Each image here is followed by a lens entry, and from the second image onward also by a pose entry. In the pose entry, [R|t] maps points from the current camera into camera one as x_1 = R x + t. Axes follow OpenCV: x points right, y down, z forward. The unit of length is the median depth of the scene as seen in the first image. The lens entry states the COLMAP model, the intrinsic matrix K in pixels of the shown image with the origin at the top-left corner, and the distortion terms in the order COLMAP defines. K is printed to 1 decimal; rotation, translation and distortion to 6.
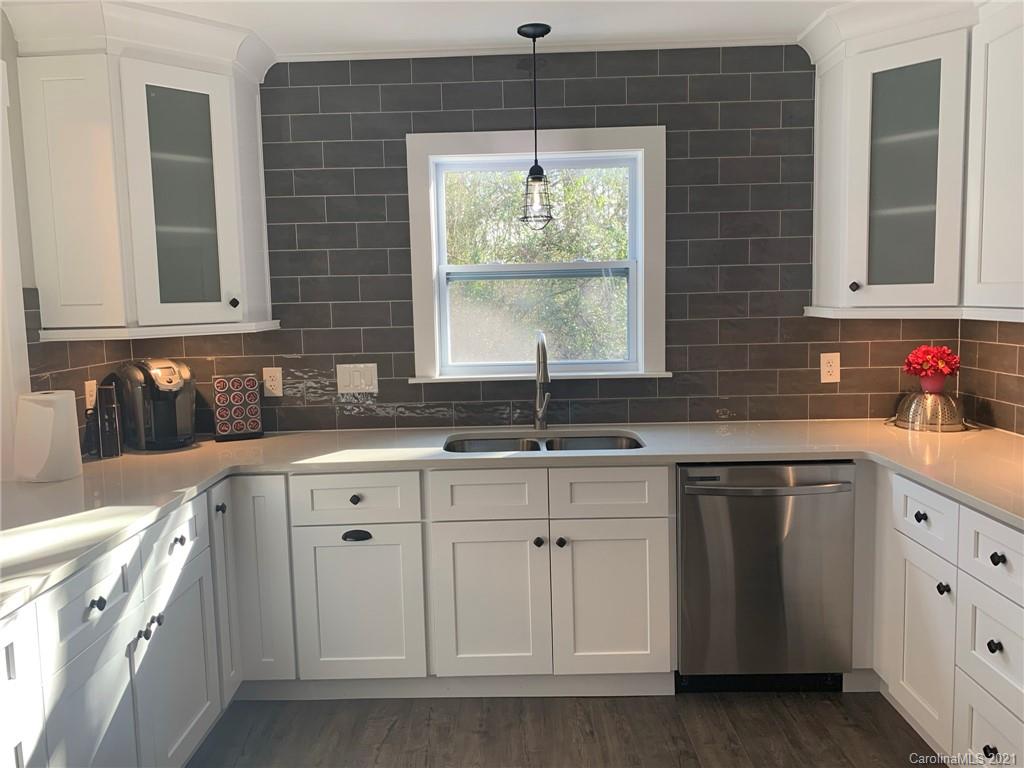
lens RADIAL K [[822.0, 0, 512.2], [0, 822.0, 379.4], [0, 0, 1]] dist [0.037673, -0.007717]
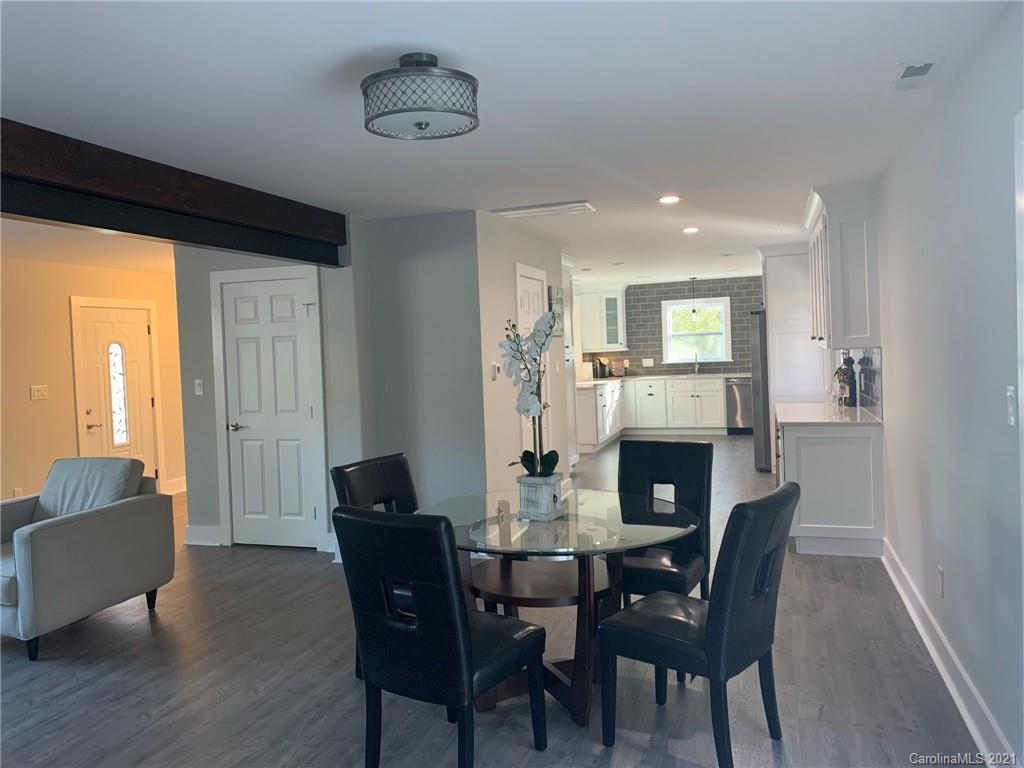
lens RADIAL K [[784.4, 0, 490.3], [0, 784.4, 373.6], [0, 0, 1]] dist [0.074558, -0.076802]
pose [[0.947285, -0.005540, -0.320345, 0.337204], [-0.014551, 0.998075, -0.060289, 0.324807], [0.320062, 0.061773, 0.945381, -3.126930]]
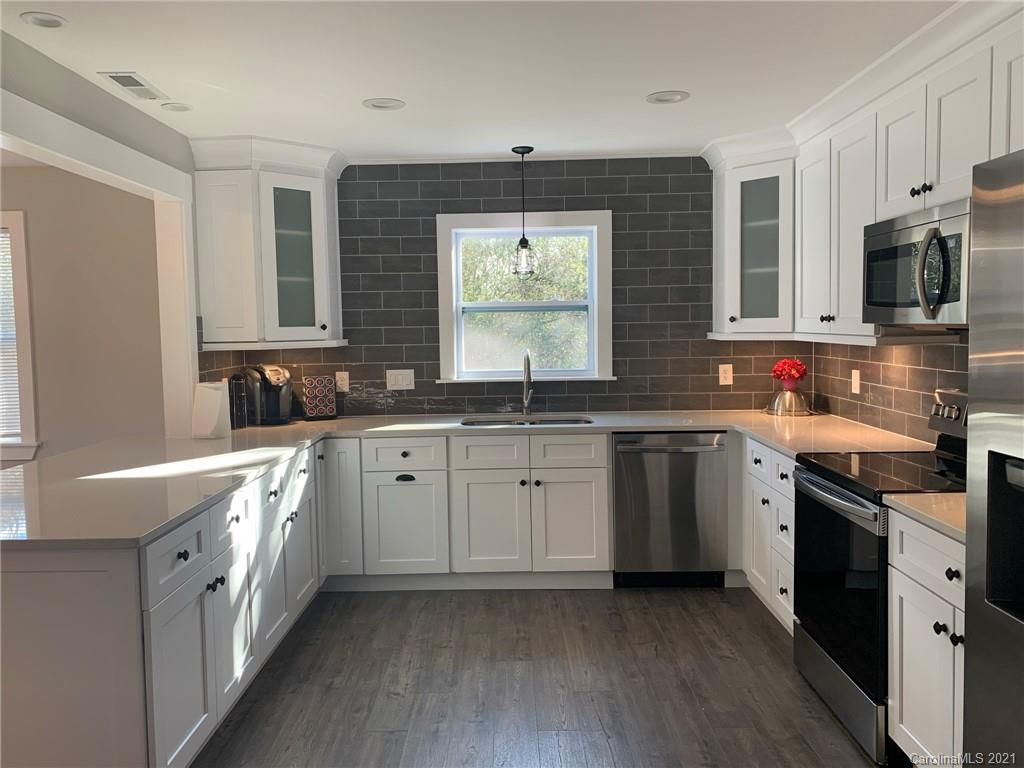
lens RADIAL K [[784.4, 0, 508.3], [0, 784.4, 381.6], [0, 0, 1]] dist [0.074558, -0.076802]
pose [[0.999975, 0.006983, 0.000539, 0.001962], [-0.006964, 0.999525, -0.030019, 0.048075], [-0.000748, 0.030015, 0.999549, -0.439007]]
